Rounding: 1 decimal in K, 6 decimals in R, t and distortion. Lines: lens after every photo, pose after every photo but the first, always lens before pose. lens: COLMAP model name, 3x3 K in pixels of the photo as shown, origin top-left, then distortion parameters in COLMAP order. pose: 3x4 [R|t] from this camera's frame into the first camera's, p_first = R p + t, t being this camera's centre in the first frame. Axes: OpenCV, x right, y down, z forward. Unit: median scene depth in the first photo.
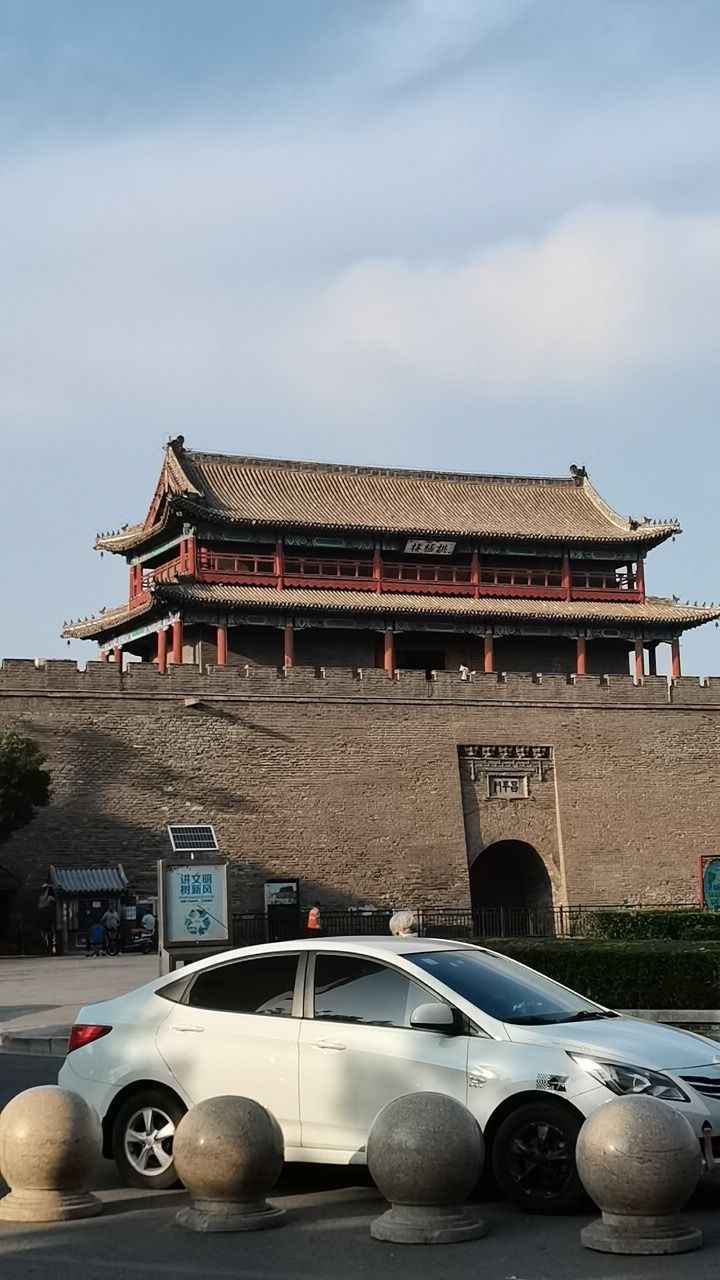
lens RADIAL K [[2030.7, 0, 360.0], [0, 2030.7, 640.0], [0, 0, 1]] dist [0.053296, 0.020634]
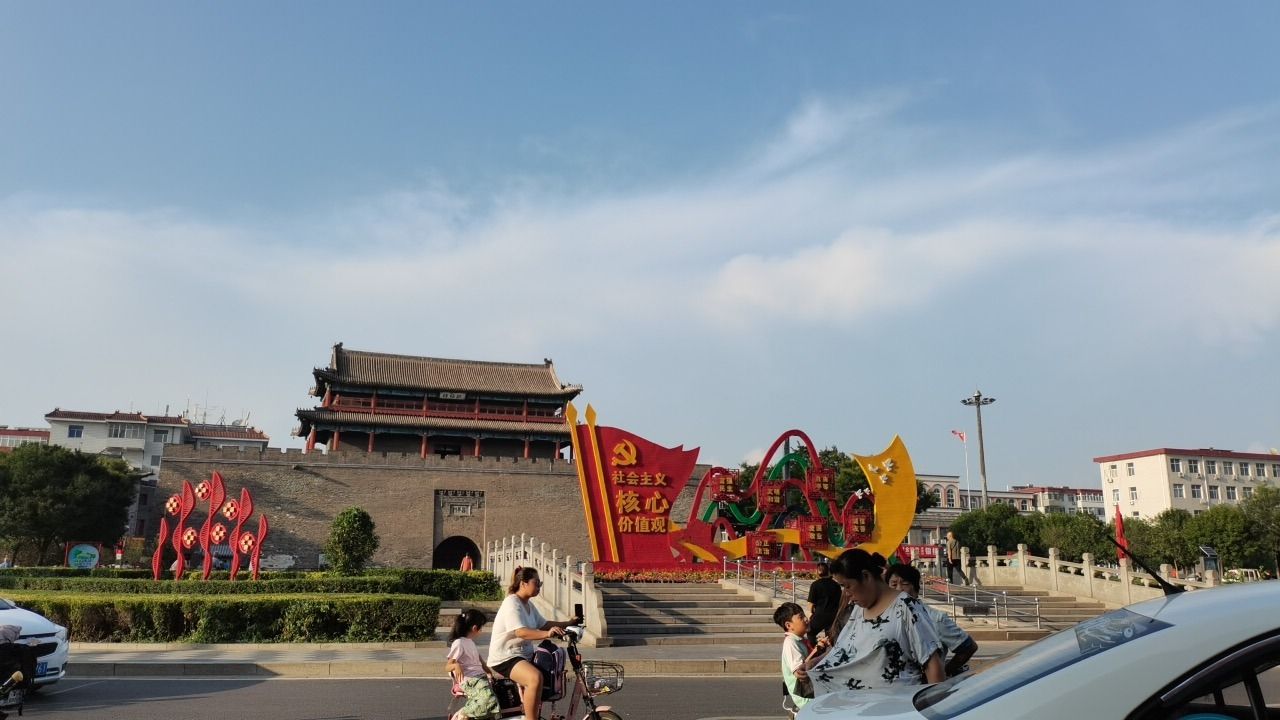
lens RADIAL K [[970.0, 0, 646.0], [0, 970.0, 361.1], [0, 0, 1]] dist [0.083034, -0.140999]
pose [[0.997340, 0.013922, -0.071551, 0.318767], [-0.019657, 0.996595, -0.080073, -0.004386], [0.070192, 0.081266, 0.994218, -0.002723]]
